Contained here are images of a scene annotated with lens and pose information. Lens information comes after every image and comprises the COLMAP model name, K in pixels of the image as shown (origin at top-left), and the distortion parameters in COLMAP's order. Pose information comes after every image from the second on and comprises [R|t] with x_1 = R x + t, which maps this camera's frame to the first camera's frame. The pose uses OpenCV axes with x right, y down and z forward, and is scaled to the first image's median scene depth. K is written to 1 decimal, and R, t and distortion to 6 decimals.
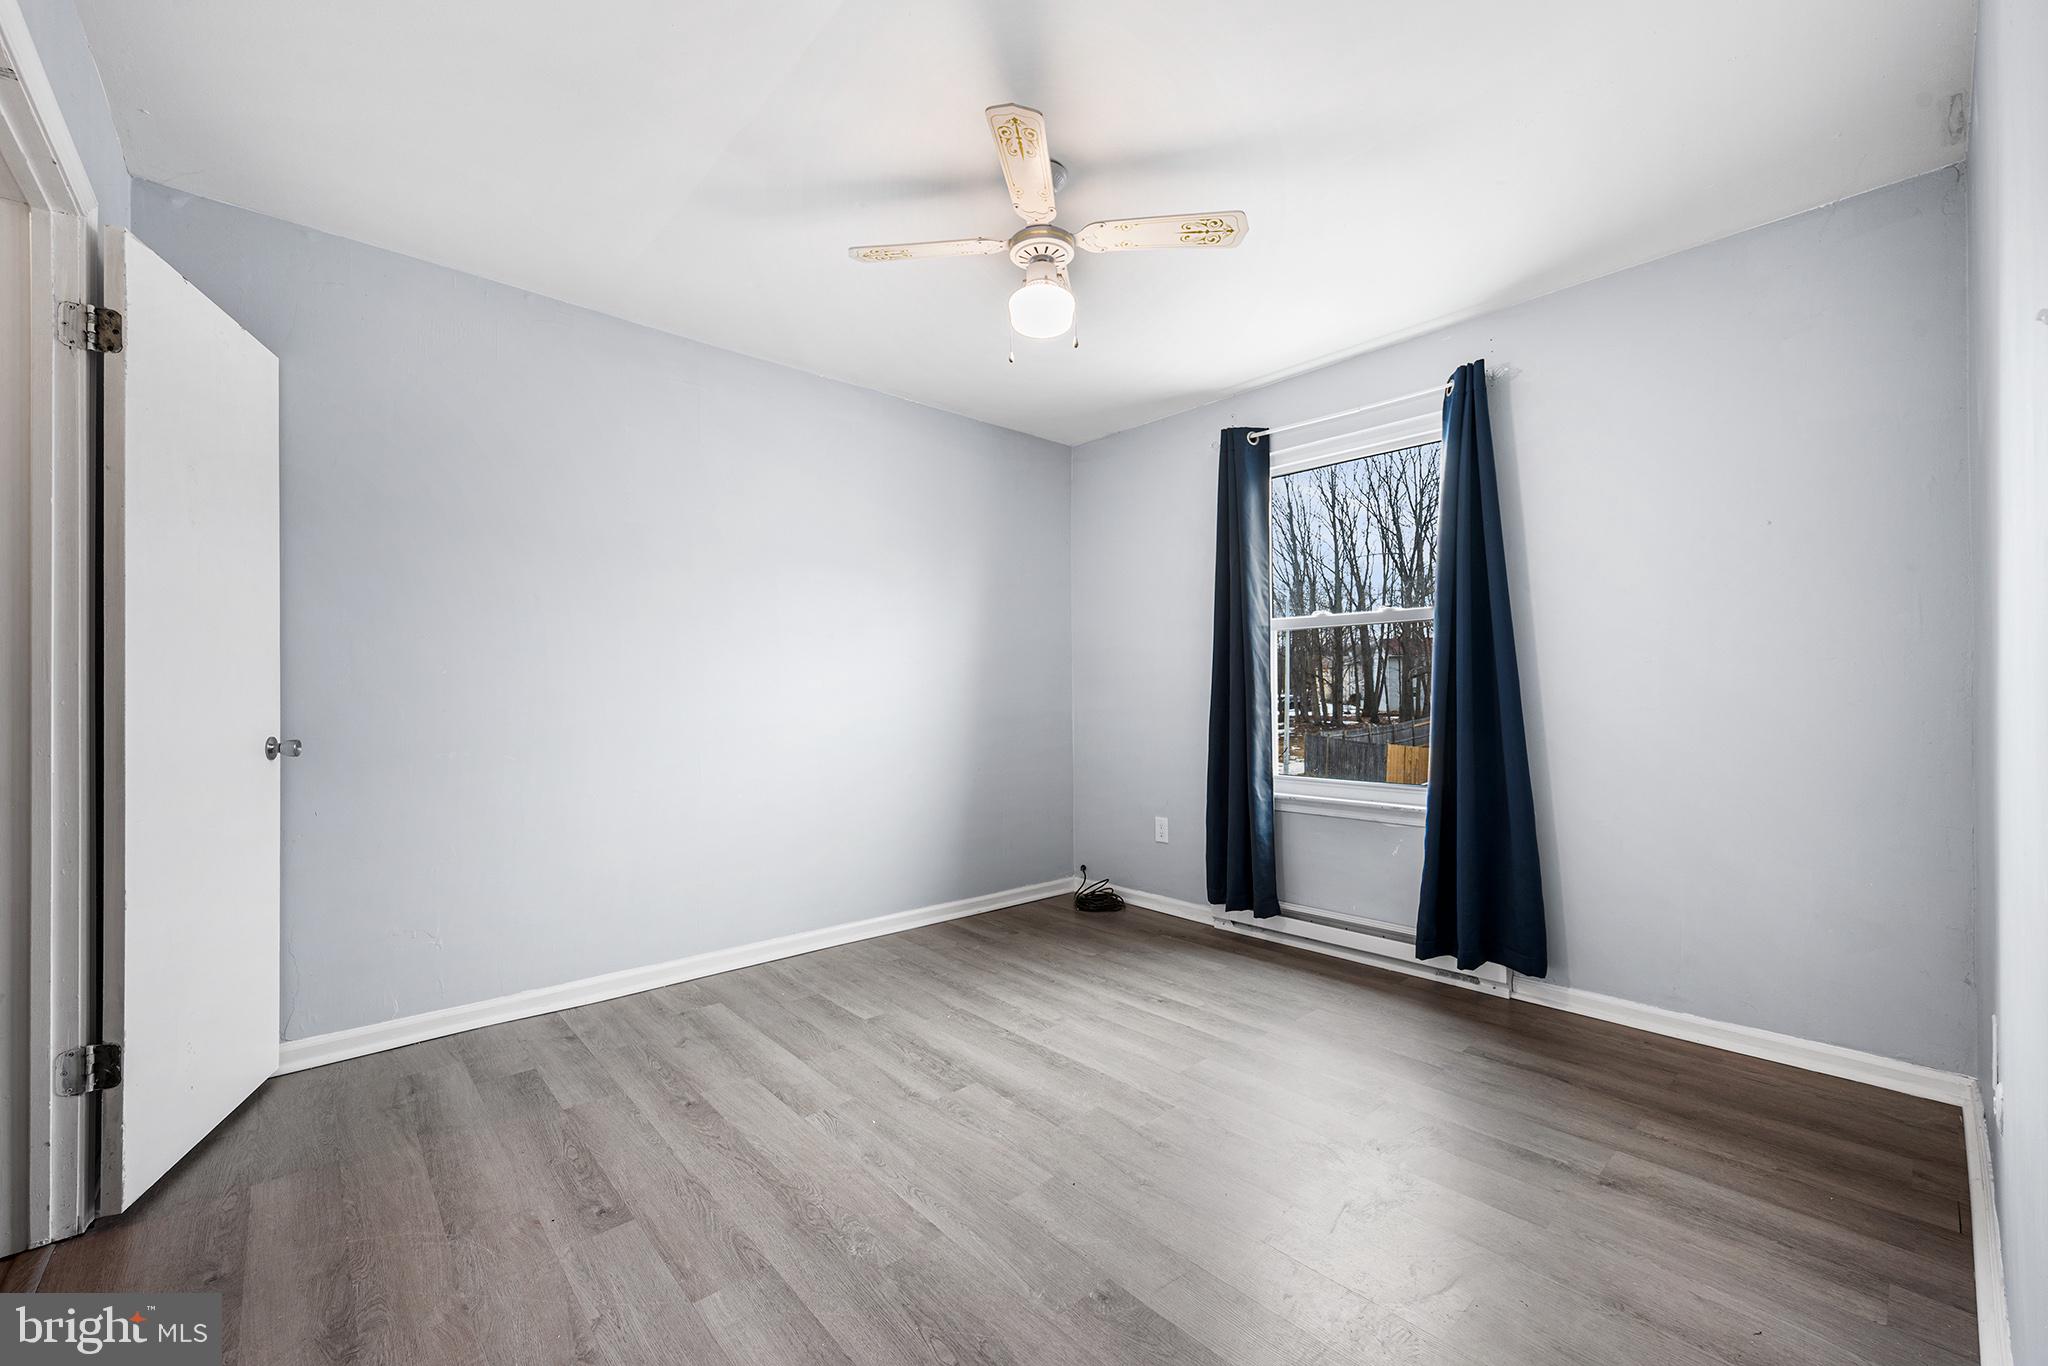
lens RADIAL K [[811.0, 0, 1014.4], [0, 811.0, 691.8], [0, 0, 1]] dist [-0.000586, 0.000040]
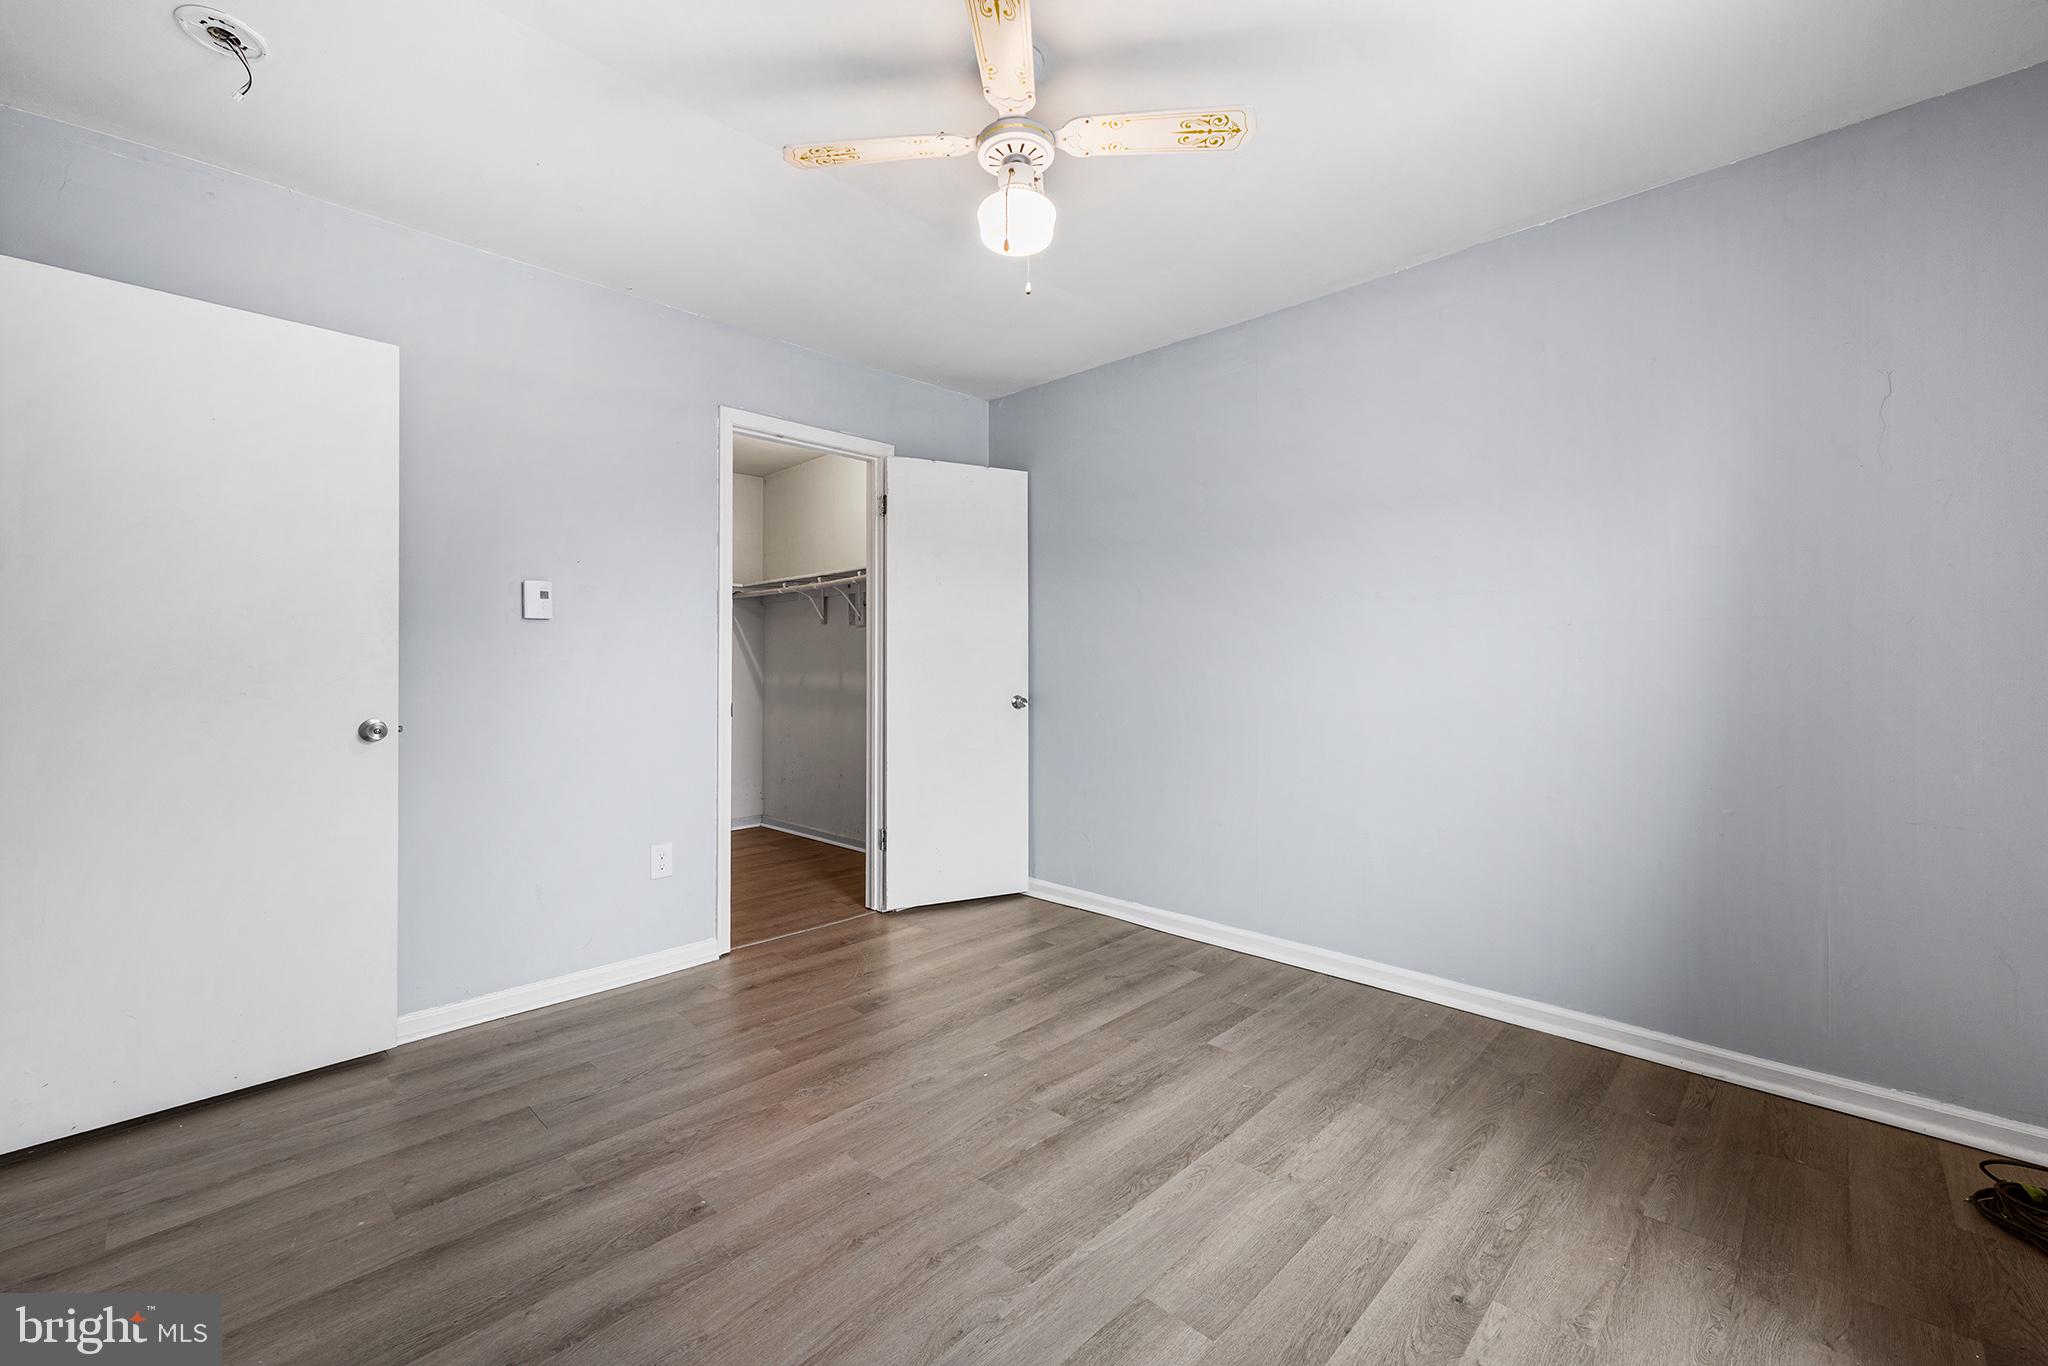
lens RADIAL K [[828.2, 0, 1024.0], [0, 828.2, 683.0], [0, 0, 1]] dist [-0.000342, 0.000076]
pose [[0.076286, 0.021402, -0.996856, 0.786712], [0.004761, 0.999750, 0.021828, -0.008944], [0.997075, -0.006411, 0.076165, 0.839510]]
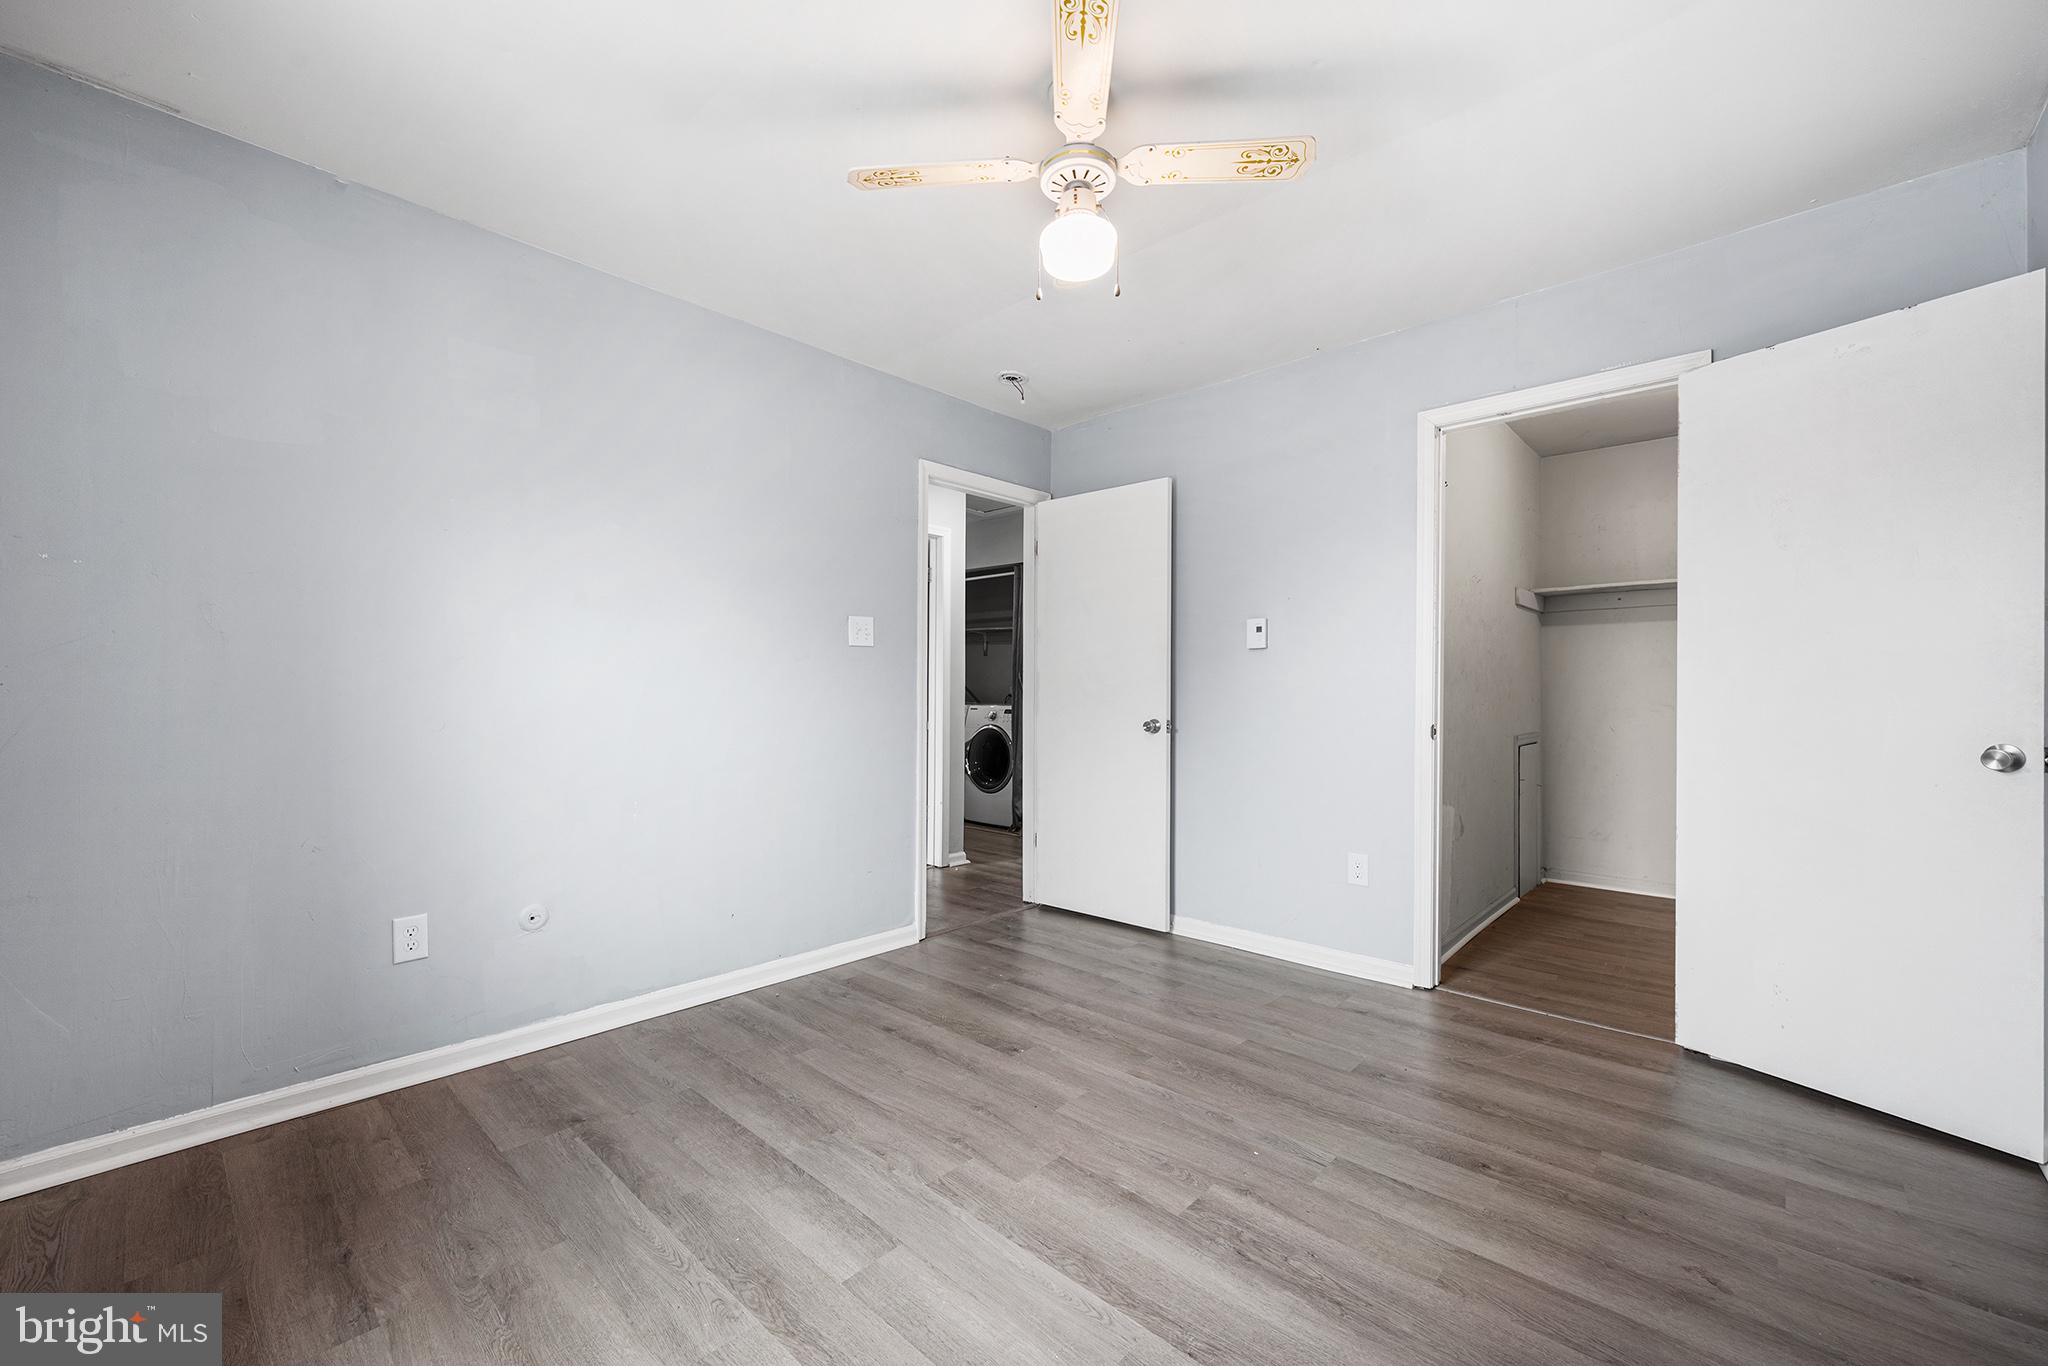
lens RADIAL K [[822.7, 0, 1020.0], [0, 822.7, 708.0], [0, 0, 1]] dist [0.000188, -0.000040]
pose [[-0.994938, 0.004221, -0.100406, 0.164165], [0.002199, 0.999793, 0.020235, -0.001219], [0.100471, 0.019912, -0.994741, 1.647478]]
